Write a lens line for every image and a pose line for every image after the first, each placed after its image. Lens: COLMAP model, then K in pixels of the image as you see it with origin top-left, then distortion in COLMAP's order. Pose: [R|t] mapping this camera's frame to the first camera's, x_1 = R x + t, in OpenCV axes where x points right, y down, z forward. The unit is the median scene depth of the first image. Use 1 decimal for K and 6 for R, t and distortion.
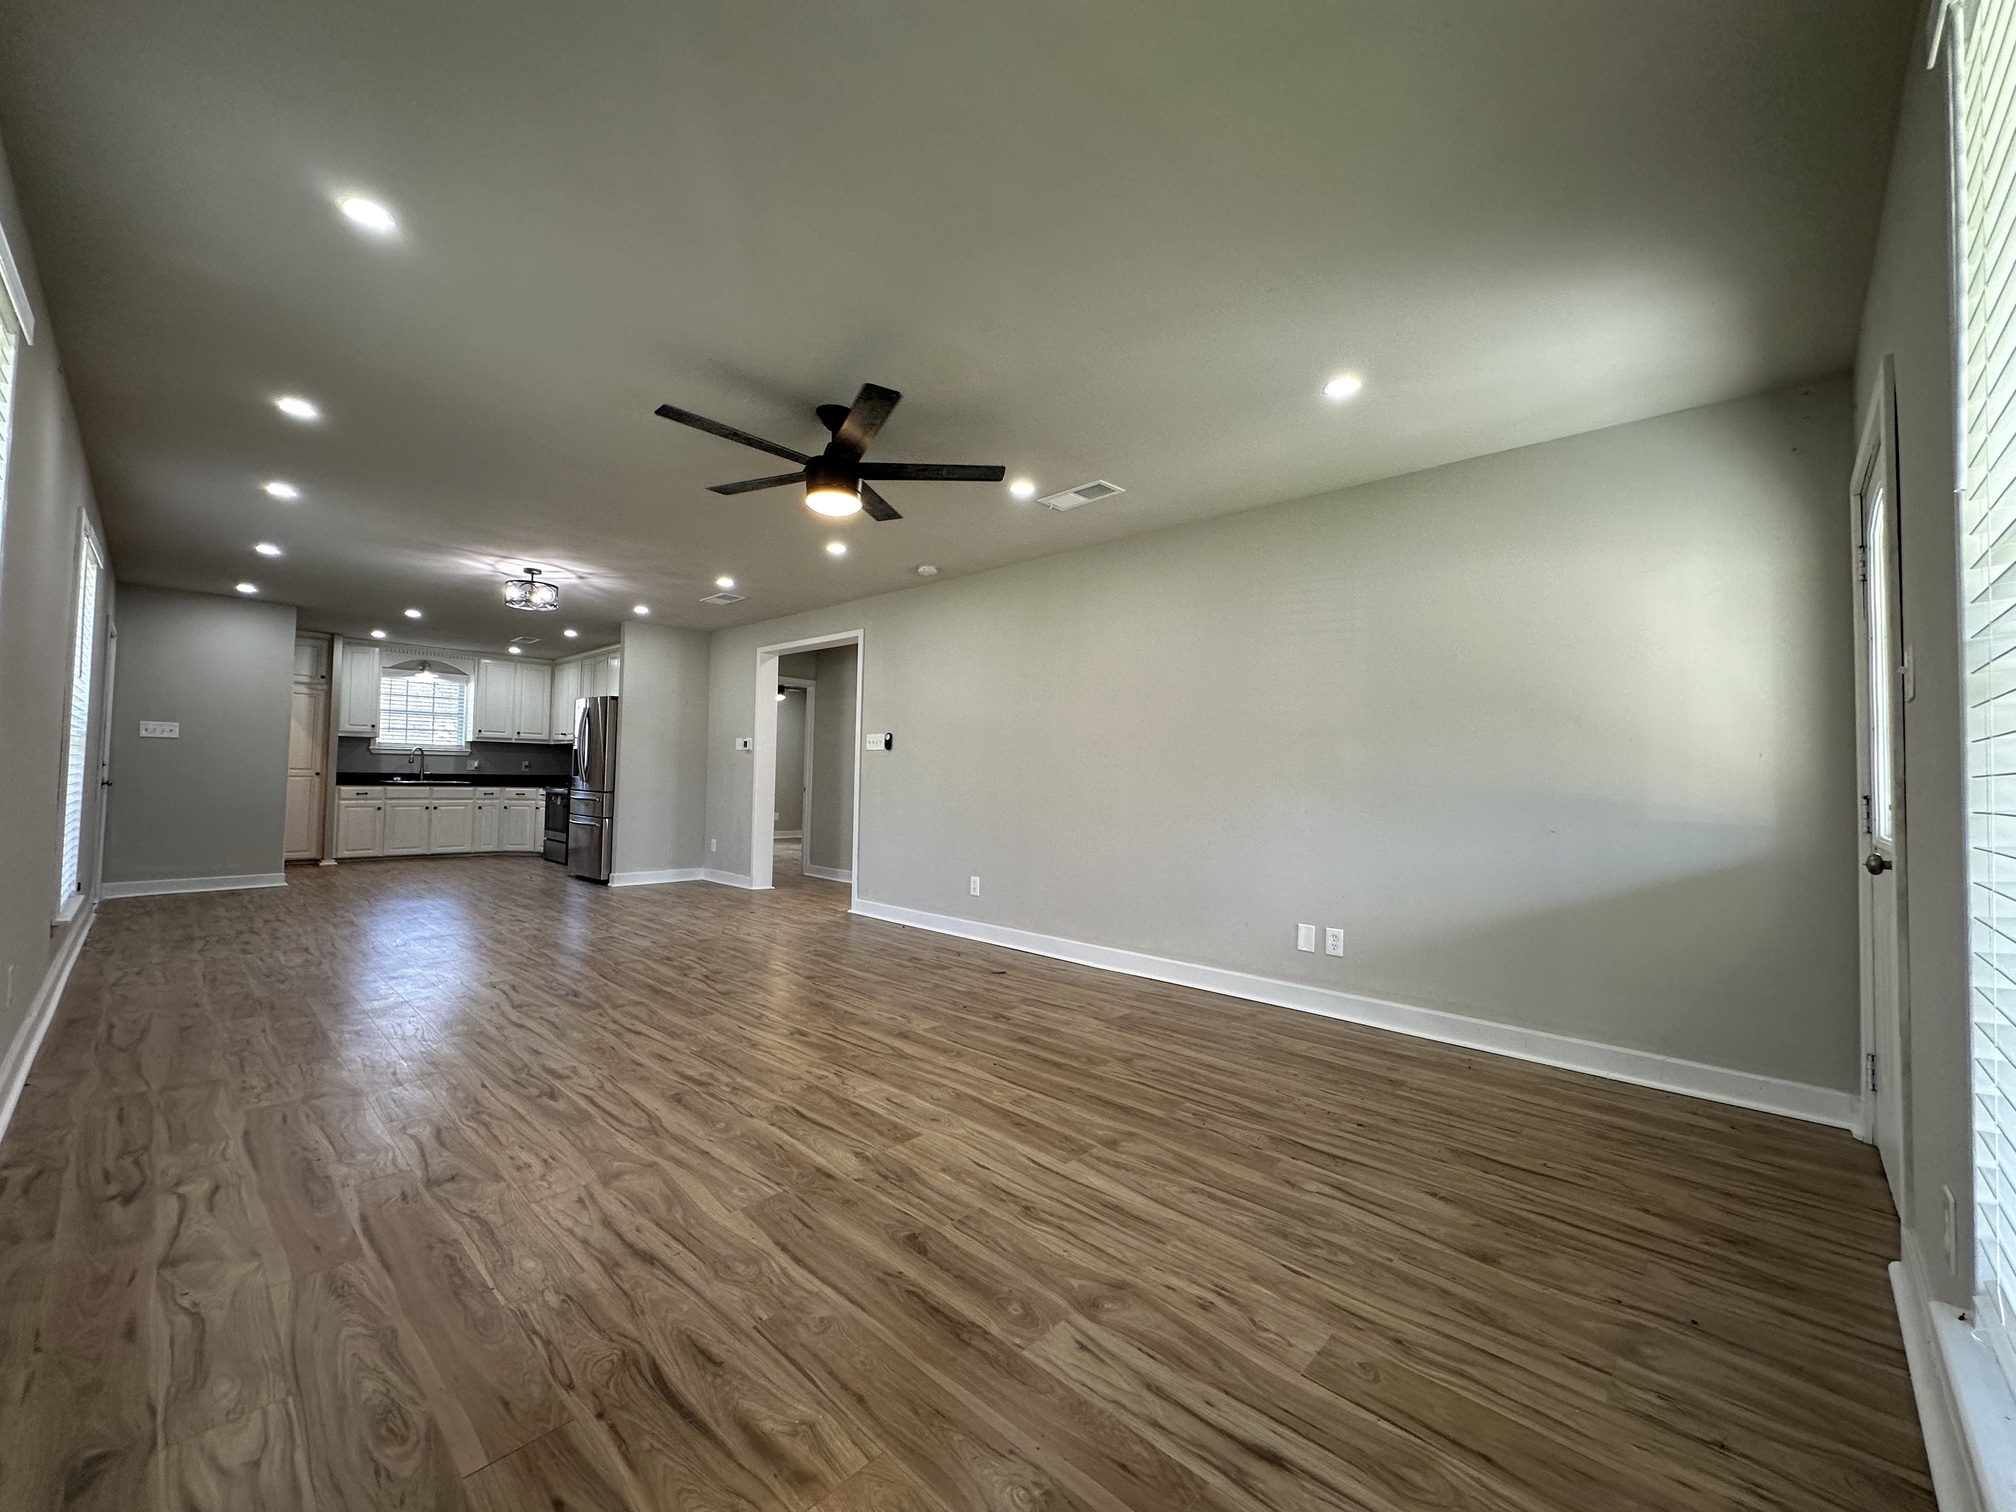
lens RADIAL K [[795.9, 0, 1008.0], [0, 795.9, 756.0], [0, 0, 1]] dist [-0.000257, 0.000061]
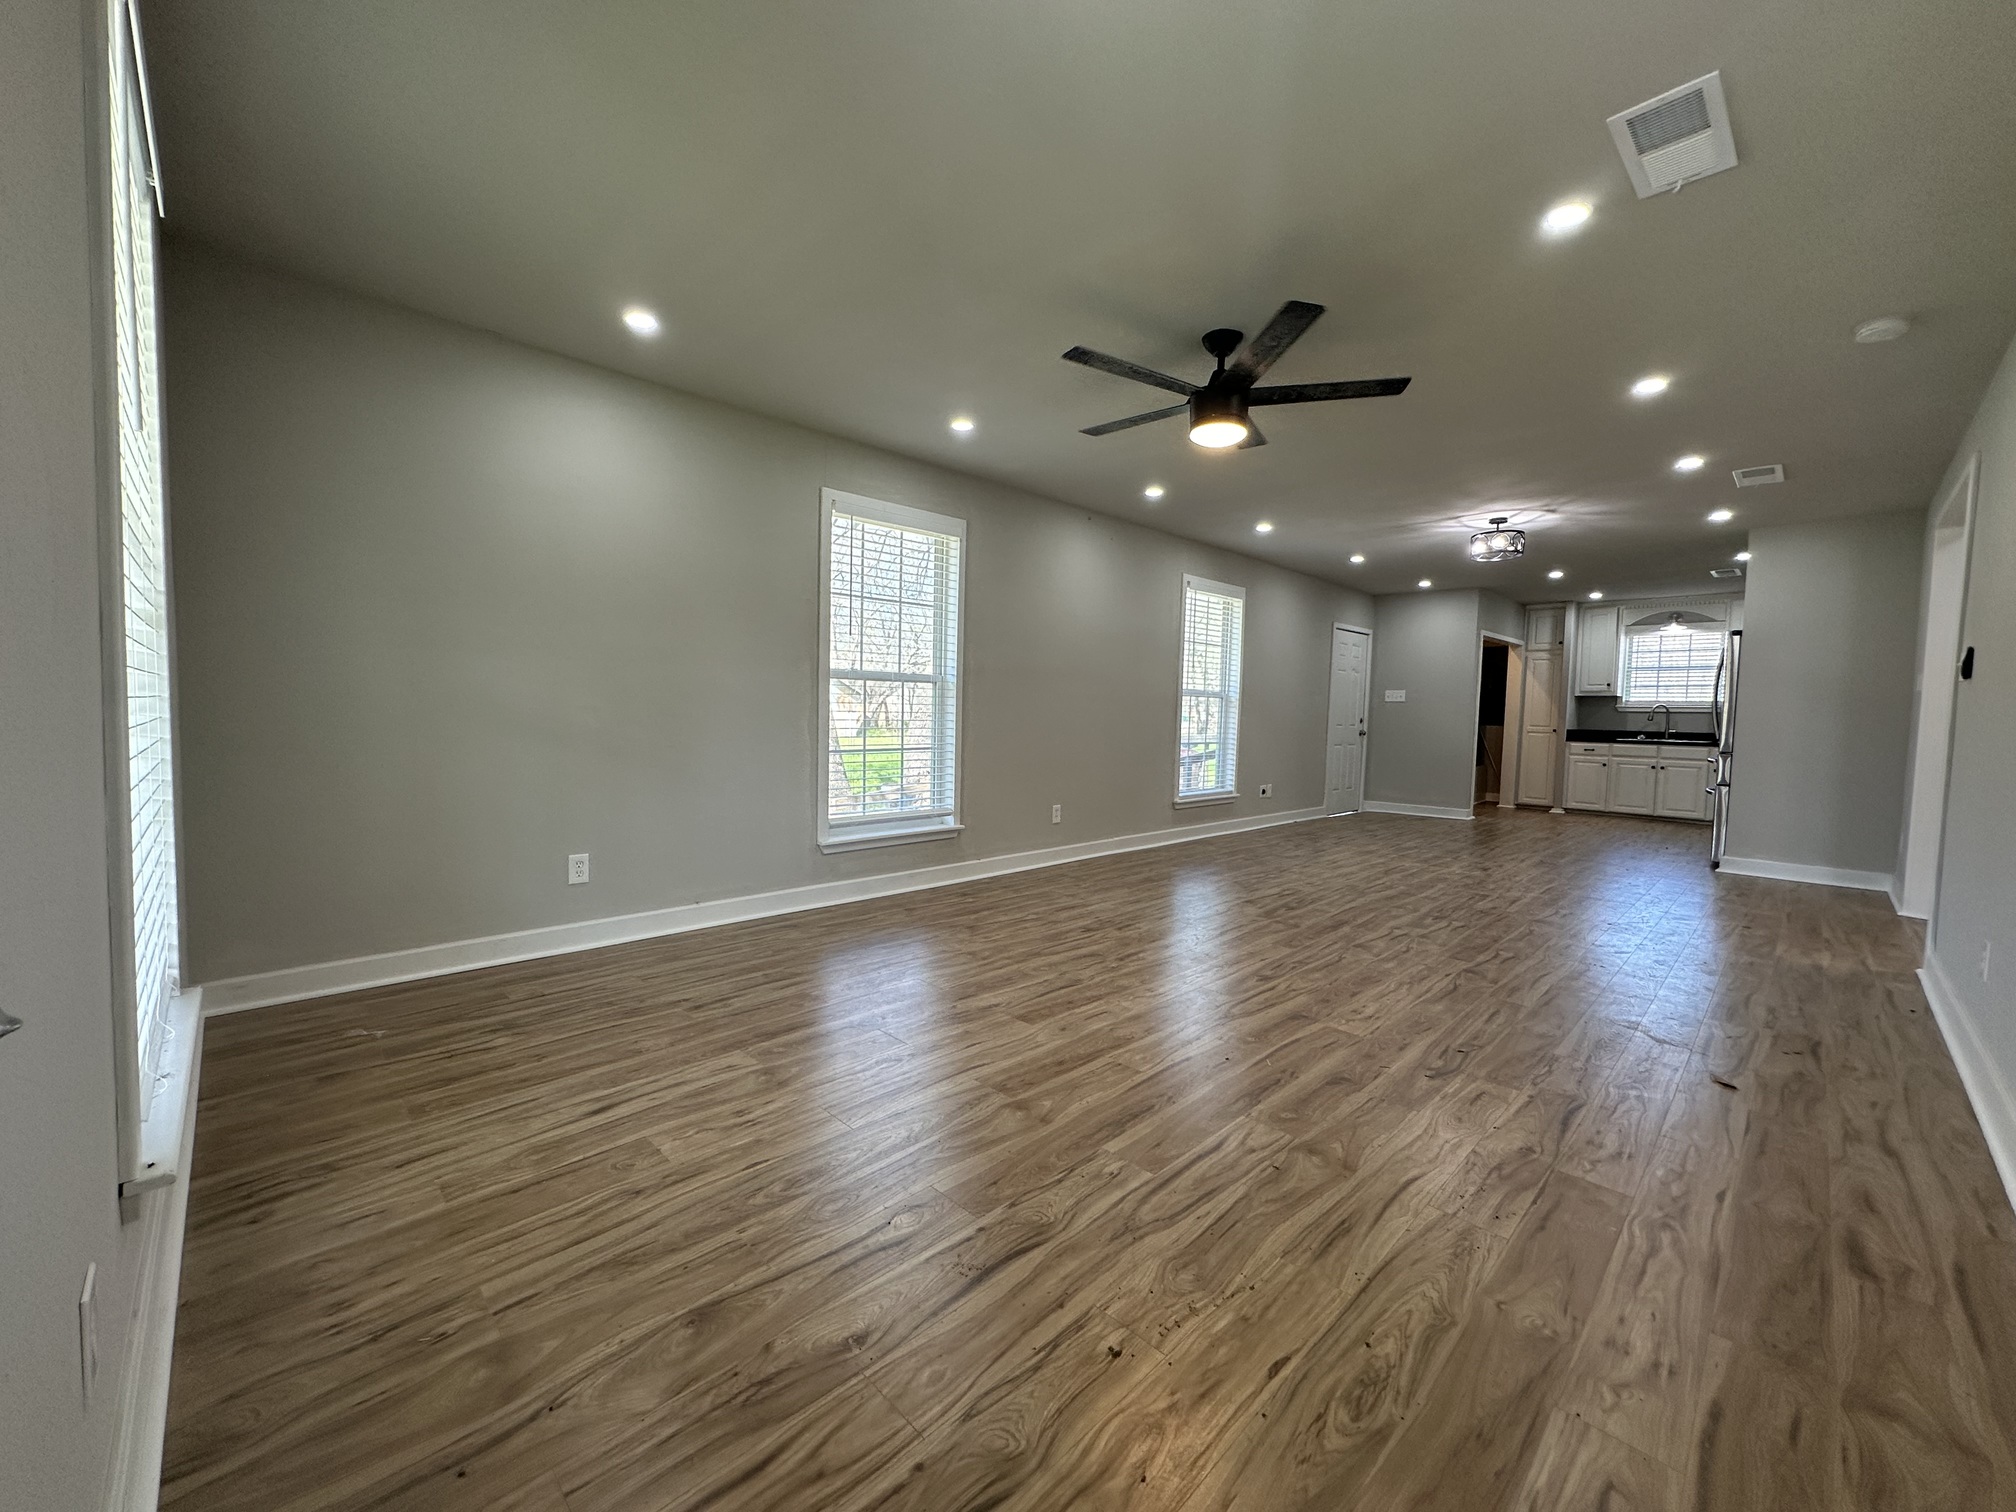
lens RADIAL K [[795.9, 0, 1008.0], [0, 795.9, 756.0], [0, 0, 1]] dist [-0.000257, 0.000061]
pose [[-0.029734, 0.035407, -0.998931, 0.932985], [0.005704, 0.999362, 0.035253, 0.049145], [0.999542, -0.004649, -0.029917, 0.923004]]
